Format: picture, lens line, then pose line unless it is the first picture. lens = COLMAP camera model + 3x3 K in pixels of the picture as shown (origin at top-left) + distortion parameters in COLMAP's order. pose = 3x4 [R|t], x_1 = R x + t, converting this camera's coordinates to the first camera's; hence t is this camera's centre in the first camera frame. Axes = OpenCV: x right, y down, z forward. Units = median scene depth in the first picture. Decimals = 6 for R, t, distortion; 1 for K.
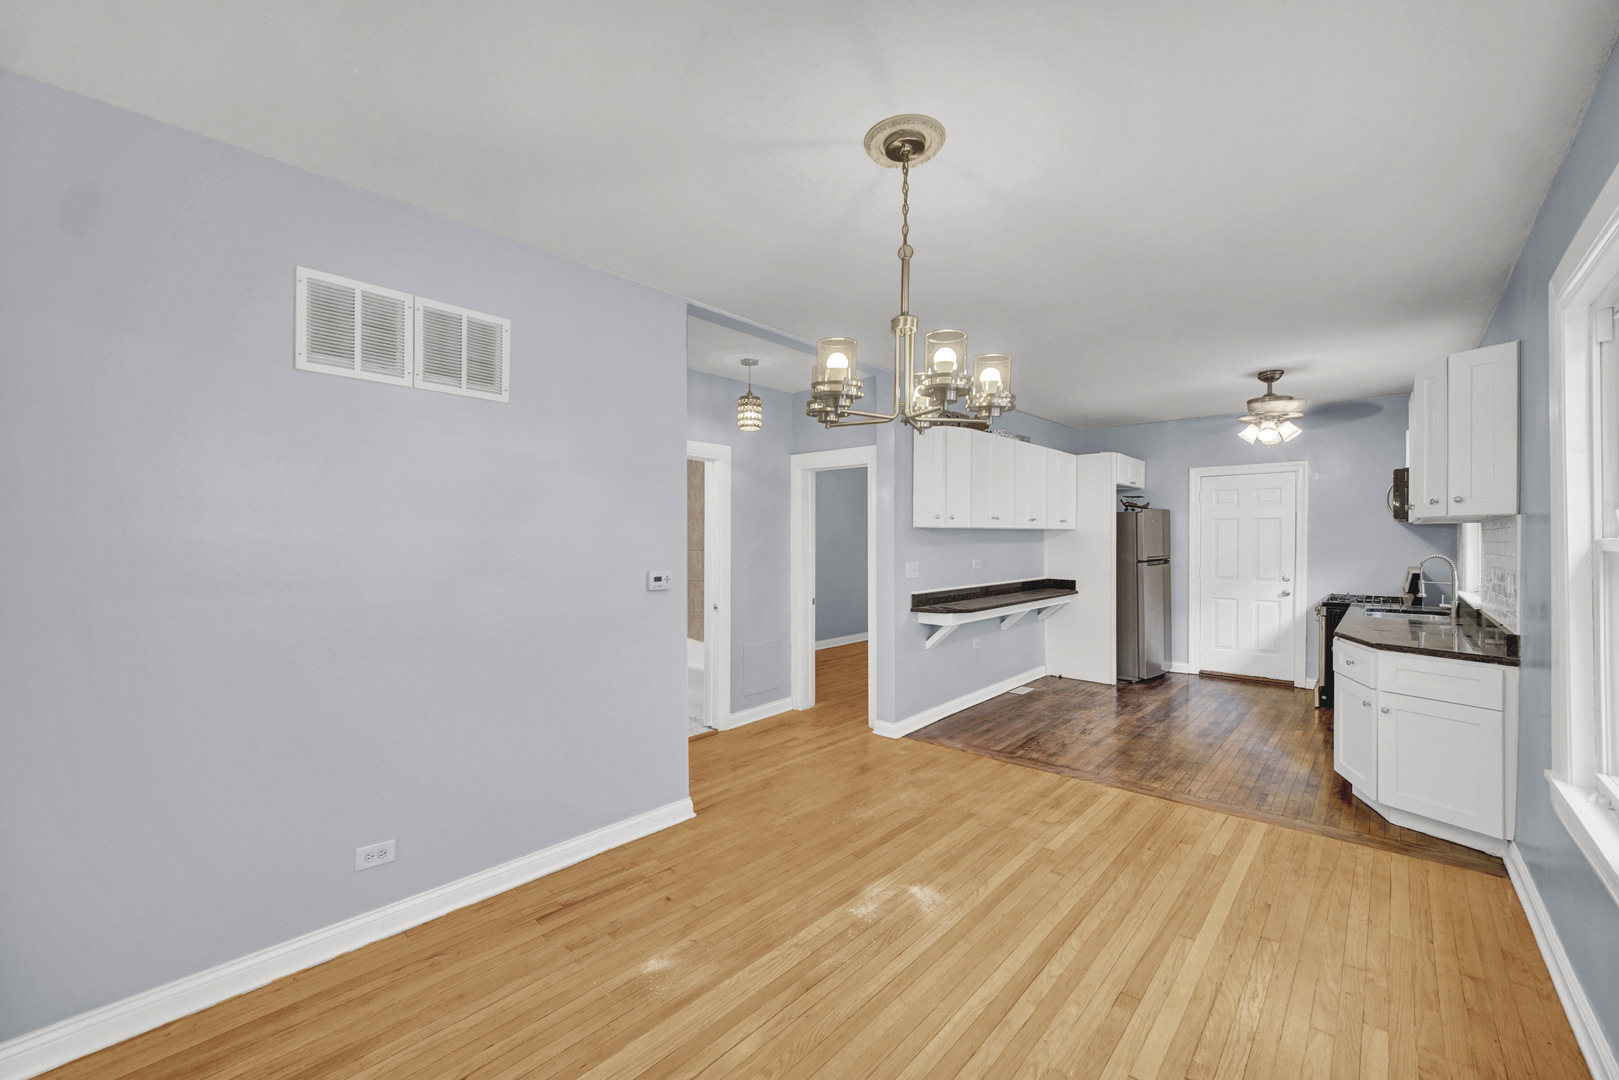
lens RADIAL K [[651.4, 0, 823.6], [0, 651.4, 547.8], [0, 0, 1]] dist [-0.005781, -0.000191]
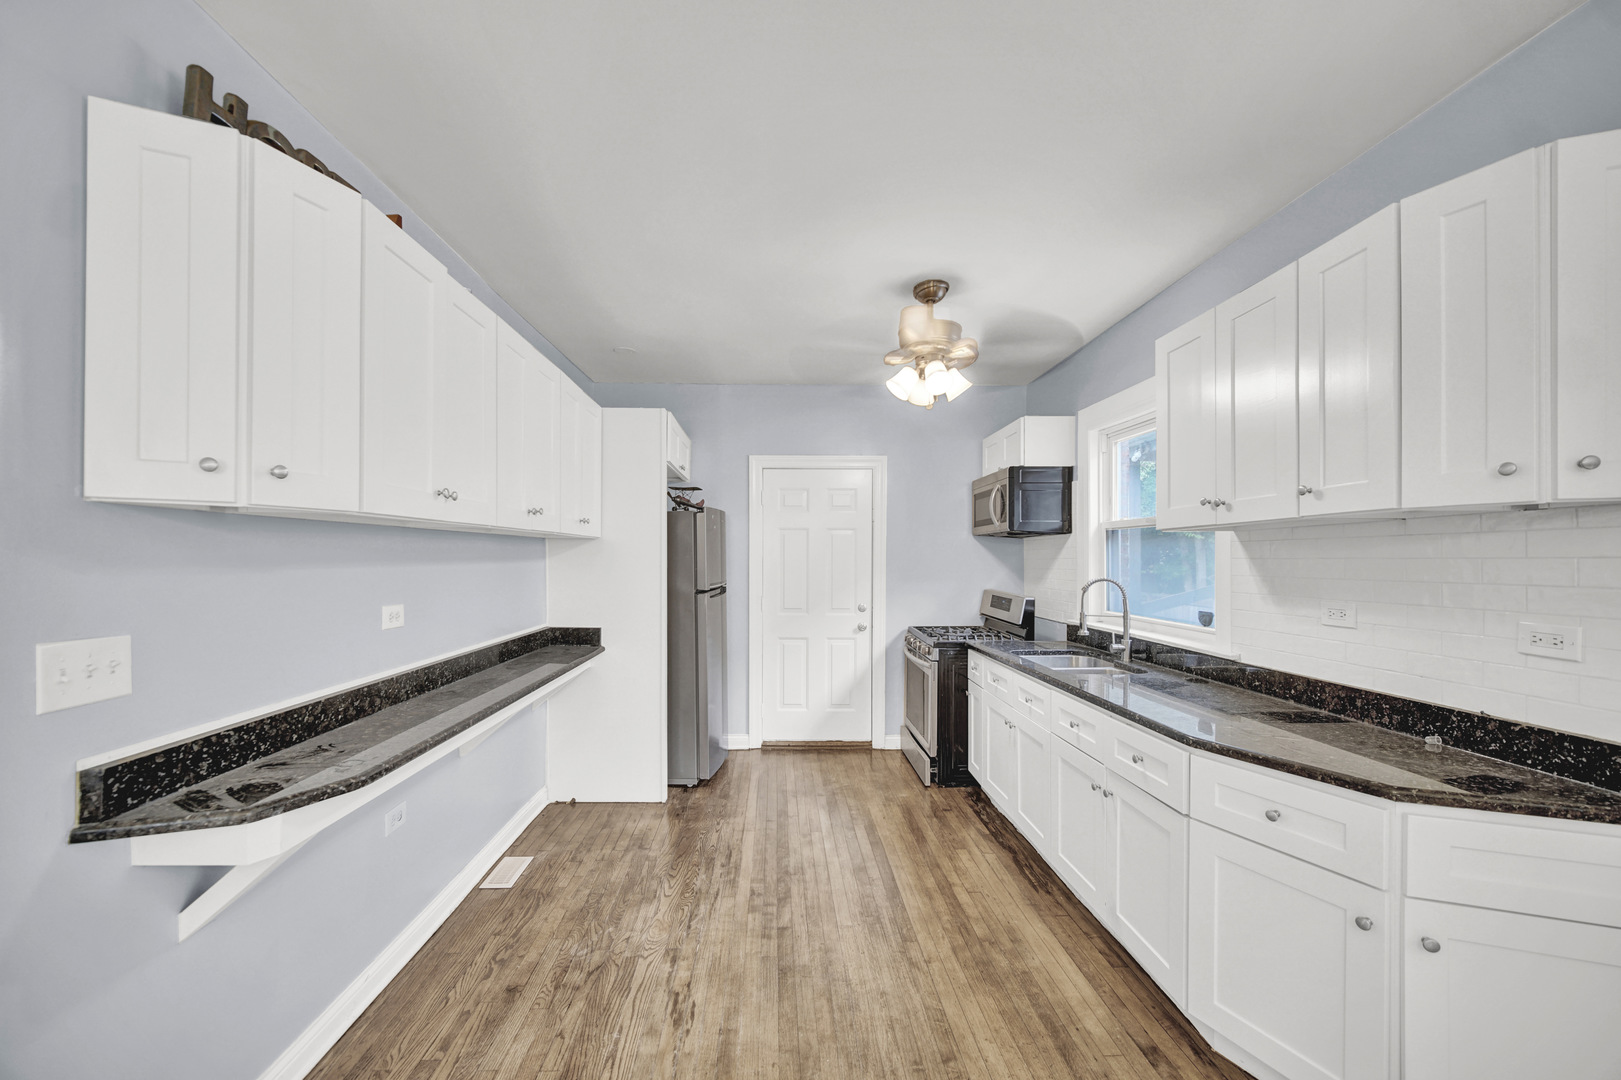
lens RADIAL K [[652.2, 0, 790.4], [0, 652.2, 541.2], [0, 0, 1]] dist [-0.005781, -0.000191]
pose [[0.731238, 0.012410, 0.682010, 0.215352], [0.016425, 0.999224, -0.035792, -0.008794], [-0.681925, 0.037375, 0.730467, 0.832098]]
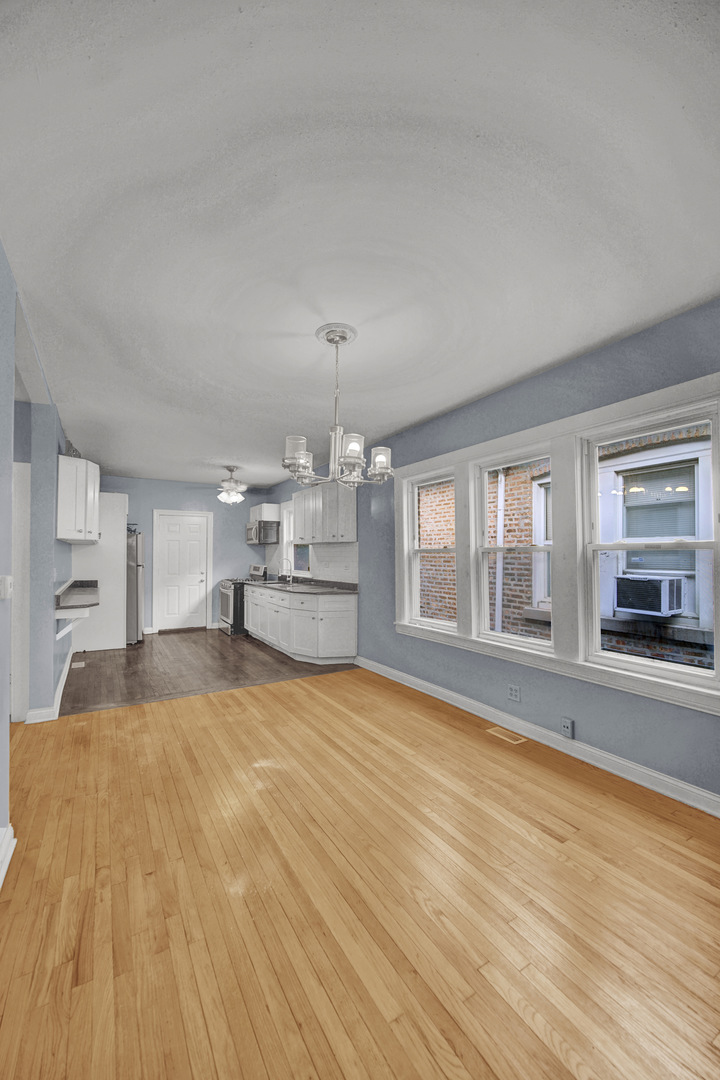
lens RADIAL K [[434.6, 0, 337.5], [0, 434.6, 550.7], [0, 0, 1]] dist [-0.005781, -0.000191]
pose [[0.346694, 0.003769, 0.937971, -0.577328], [0.023164, 0.999653, -0.012579, 0.013064], [-0.937692, 0.026089, 0.346486, 0.314362]]
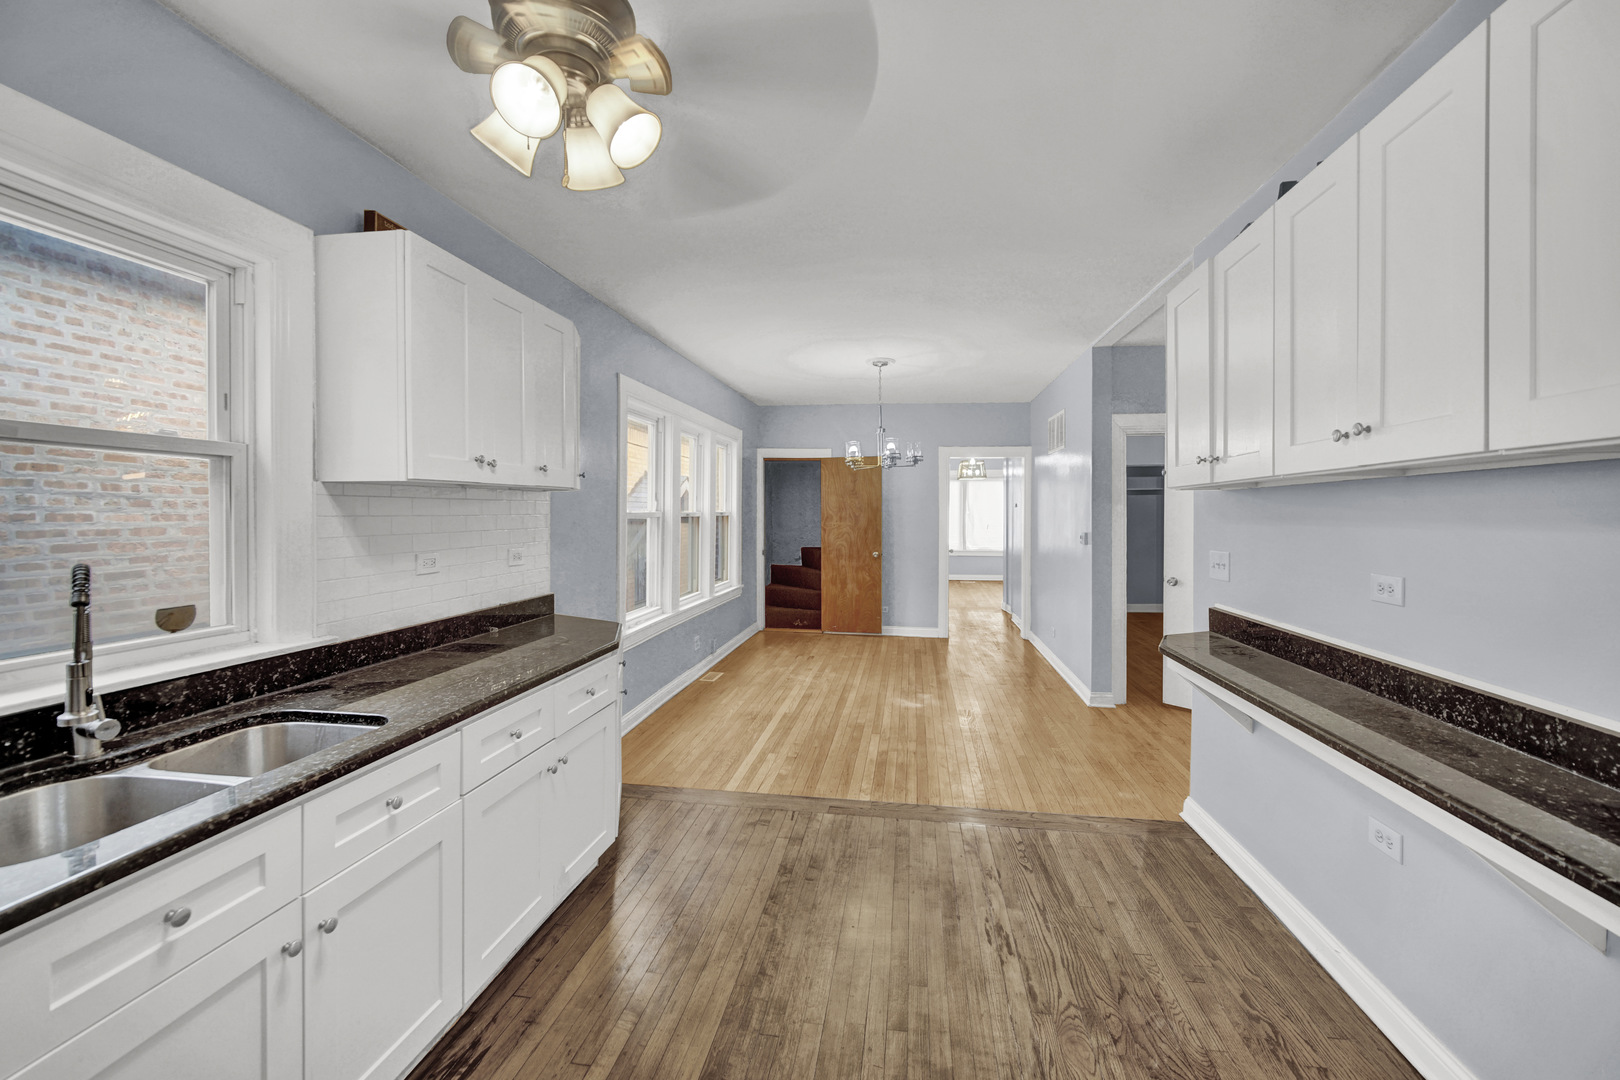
lens RADIAL K [[651.8, 0, 828.9], [0, 651.8, 520.2], [0, 0, 1]] dist [-0.005781, -0.000191]
pose [[-0.827730, 0.000650, -0.561126, 0.999752], [-0.015651, 0.999584, 0.024245, -0.023920], [0.560908, 0.028851, -0.827375, 1.716196]]
